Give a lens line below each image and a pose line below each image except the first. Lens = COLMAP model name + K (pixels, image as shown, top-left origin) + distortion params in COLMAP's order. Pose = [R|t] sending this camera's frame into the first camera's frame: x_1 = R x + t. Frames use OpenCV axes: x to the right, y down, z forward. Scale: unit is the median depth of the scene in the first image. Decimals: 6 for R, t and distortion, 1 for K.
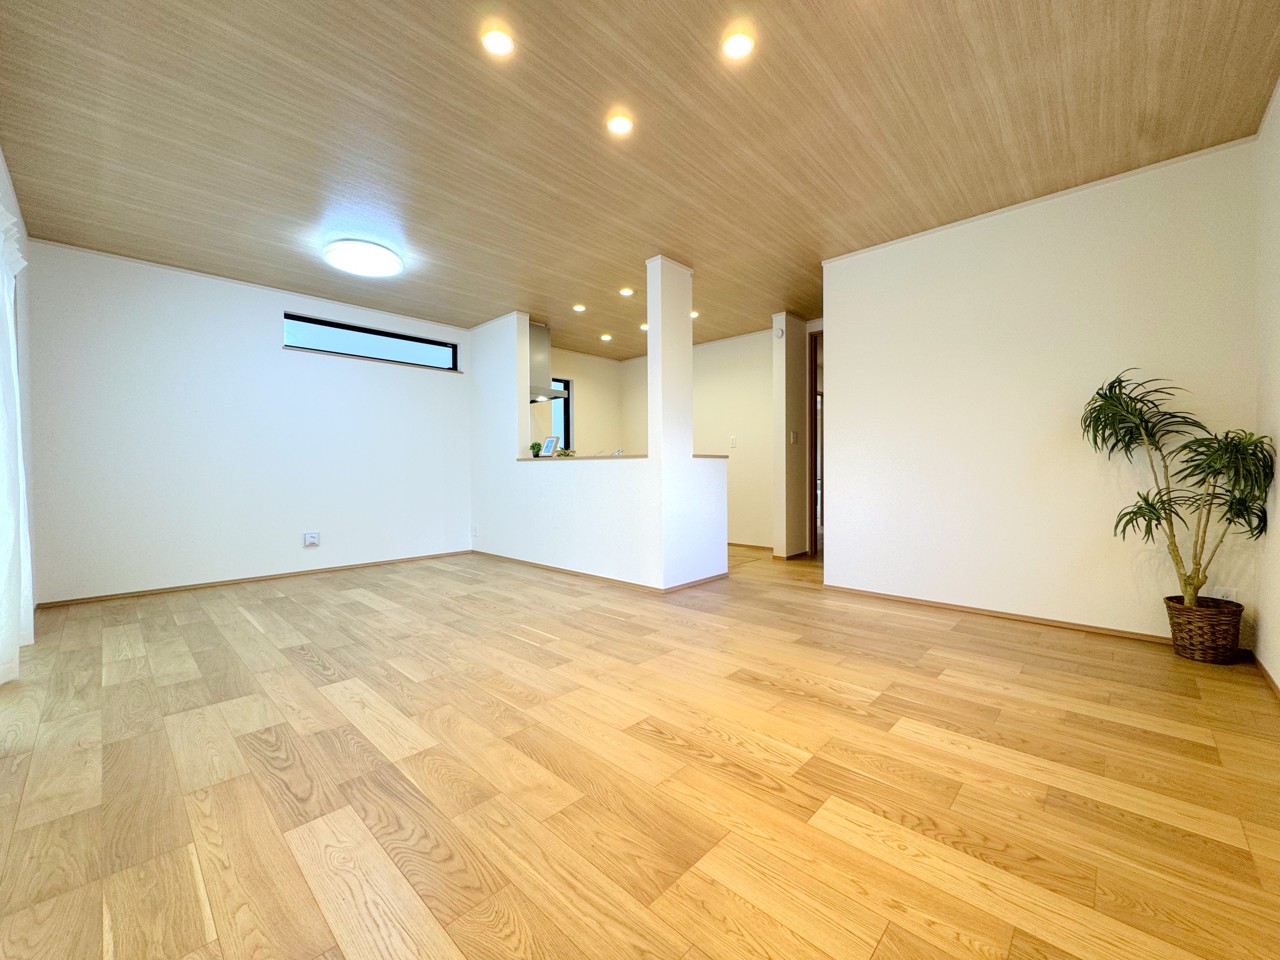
lens RADIAL K [[512.3, 0, 640.0], [0, 512.3, 480.0], [0, 0, 1]] dist [-0.000302, 0.000079]
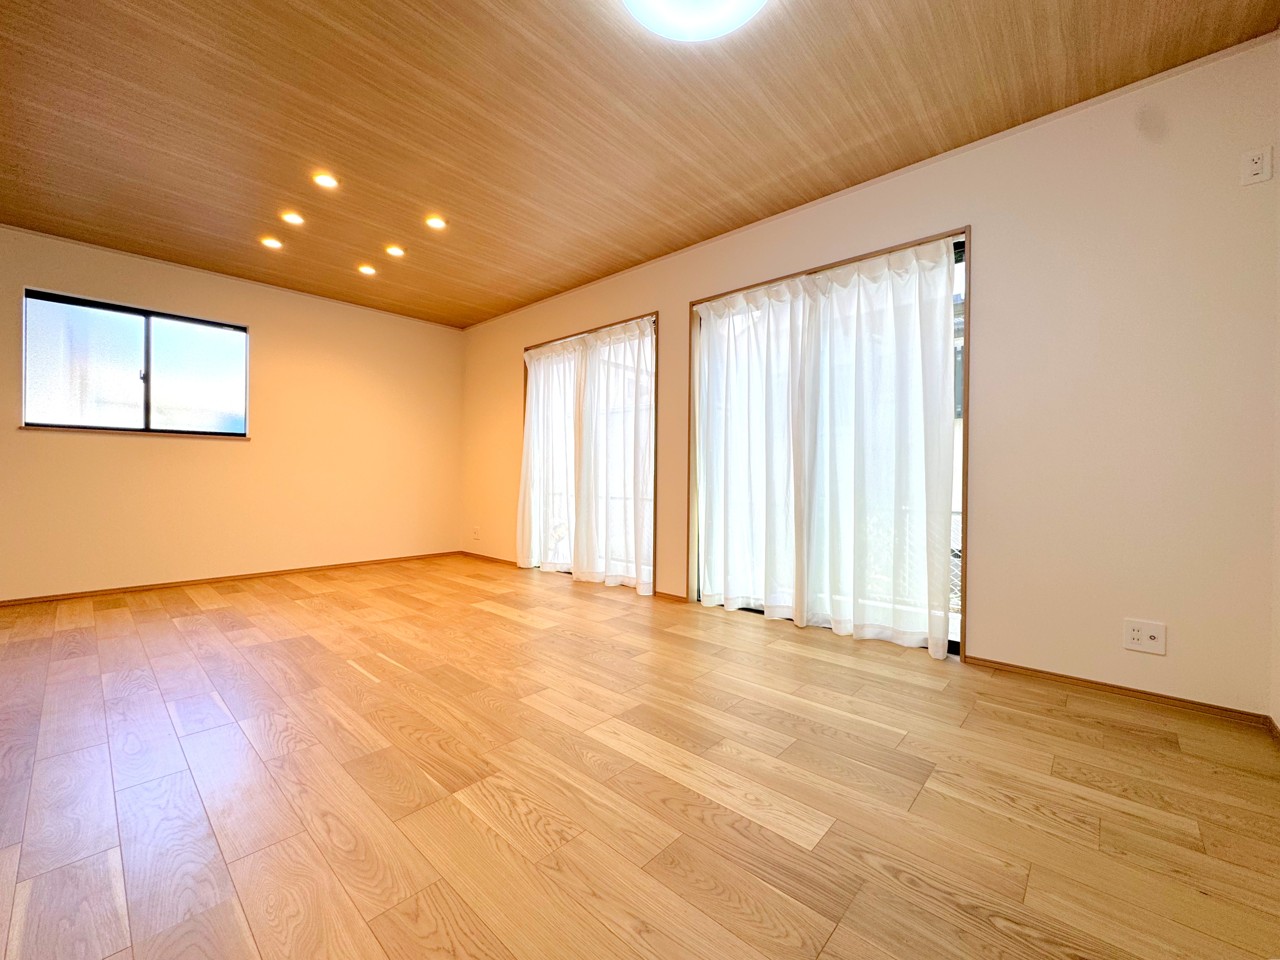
lens RADIAL K [[517.4, 0, 640.0], [0, 517.4, 480.0], [0, 0, 1]] dist [-0.001045, 0.000116]
pose [[-0.999840, -0.005457, -0.017011, -0.818995], [-0.005881, 0.999670, 0.024998, -0.023802], [0.016869, 0.025094, -0.999543, 2.420347]]
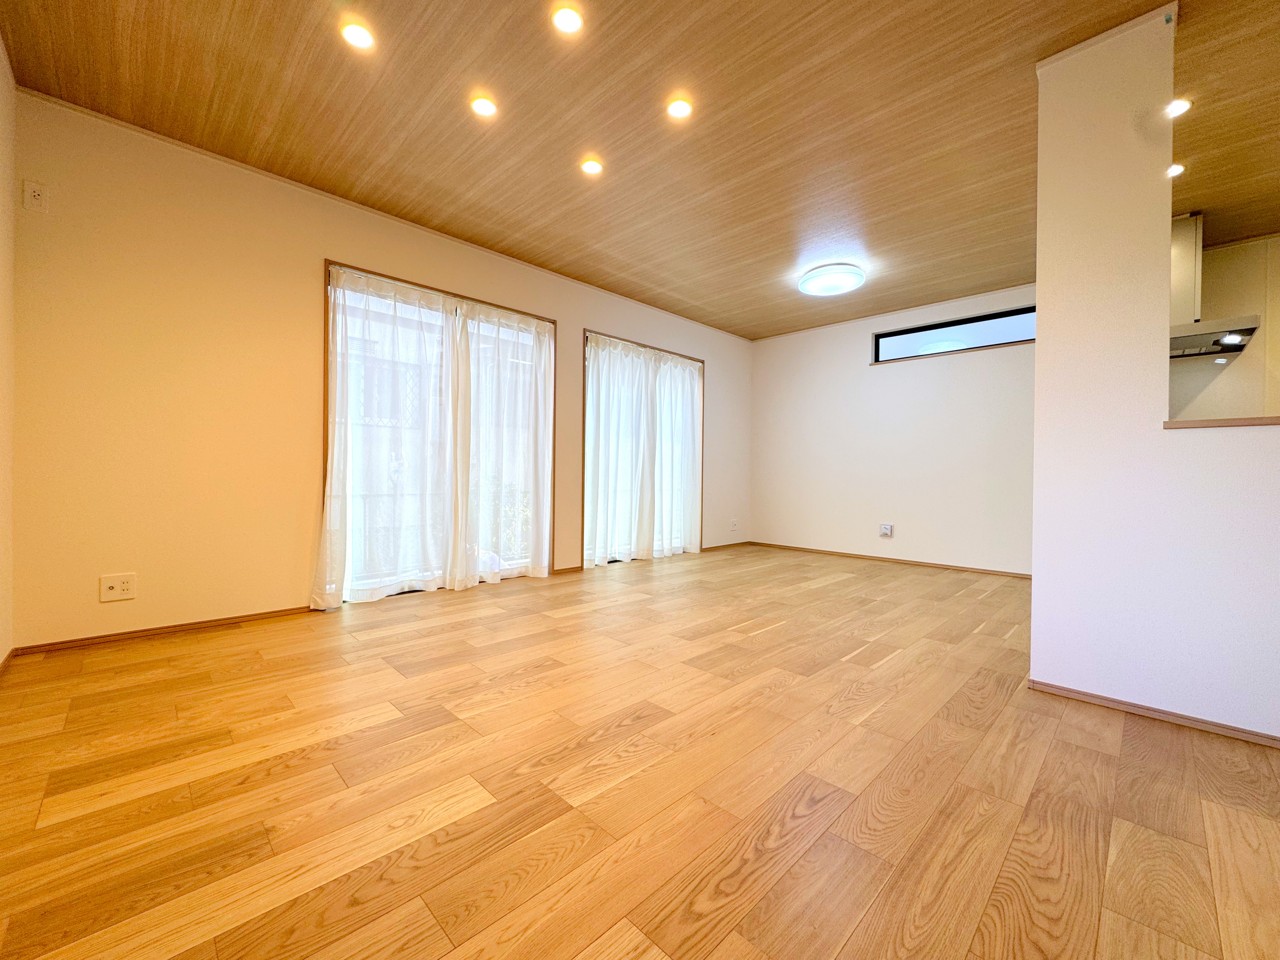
lens RADIAL K [[512.3, 0, 640.0], [0, 512.3, 480.0], [0, 0, 1]] dist [-0.000302, 0.000079]
pose [[-0.031998, 0.013335, -0.999399, 1.041163], [-0.031266, 0.999408, 0.014336, 0.015879], [0.998999, 0.031706, -0.031563, 1.053811]]
